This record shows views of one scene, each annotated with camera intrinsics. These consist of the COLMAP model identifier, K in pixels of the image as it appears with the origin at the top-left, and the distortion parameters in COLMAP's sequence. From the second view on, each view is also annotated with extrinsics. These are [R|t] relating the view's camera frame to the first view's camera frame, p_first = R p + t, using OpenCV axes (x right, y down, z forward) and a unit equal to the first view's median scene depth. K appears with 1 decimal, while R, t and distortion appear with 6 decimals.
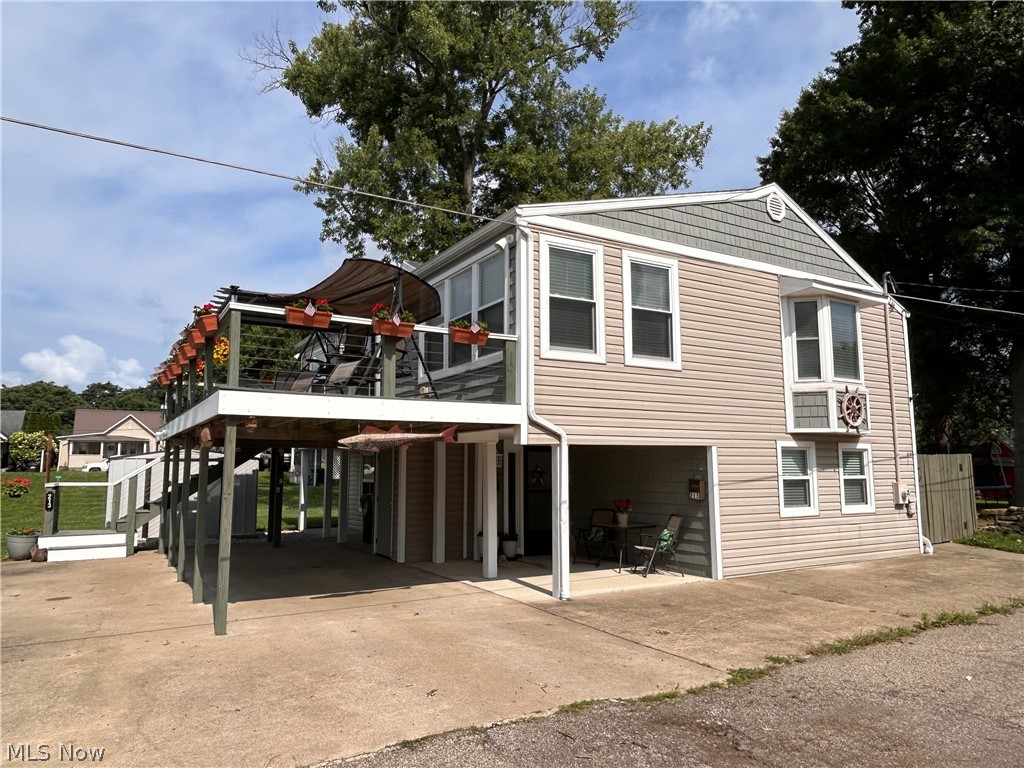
lens RADIAL K [[665.2, 0, 509.2], [0, 665.2, 382.8], [0, 0, 1]] dist [-0.008385, -0.002172]
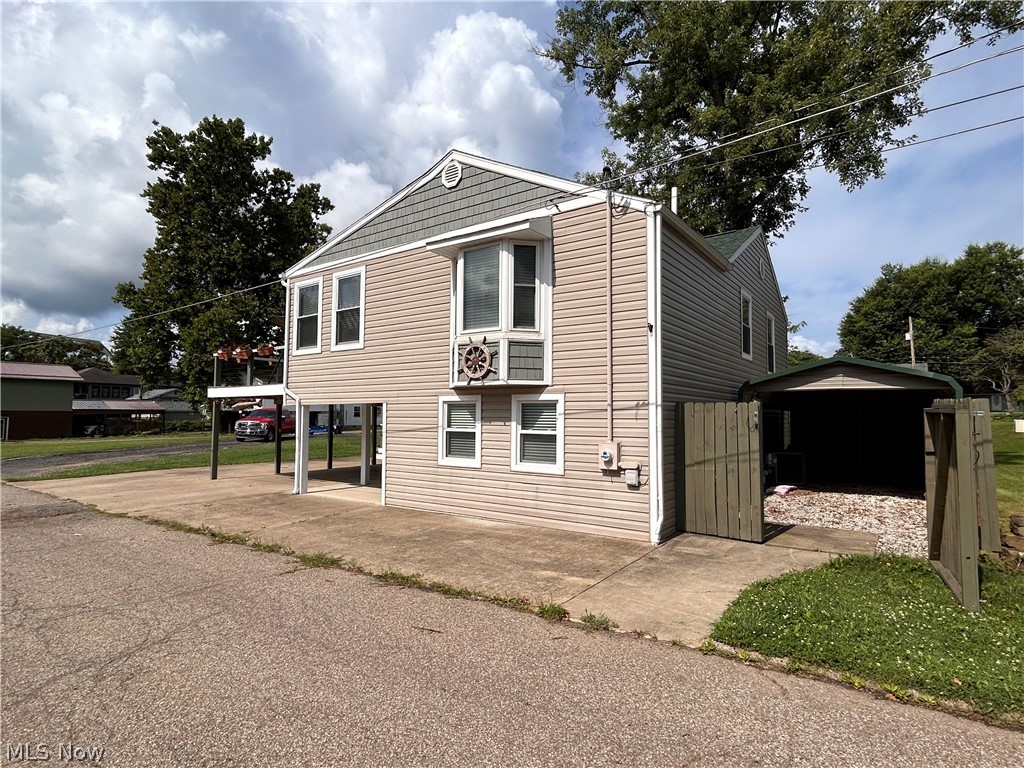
lens RADIAL K [[550.9, 0, 511.3], [0, 550.9, 385.8], [0, 0, 1]] dist [0.007128, 0.000146]
pose [[0.421802, -0.050553, -0.905278, 1.264455], [0.107449, 0.994196, -0.005453, 0.086527], [0.900299, -0.094971, 0.424786, 0.709036]]
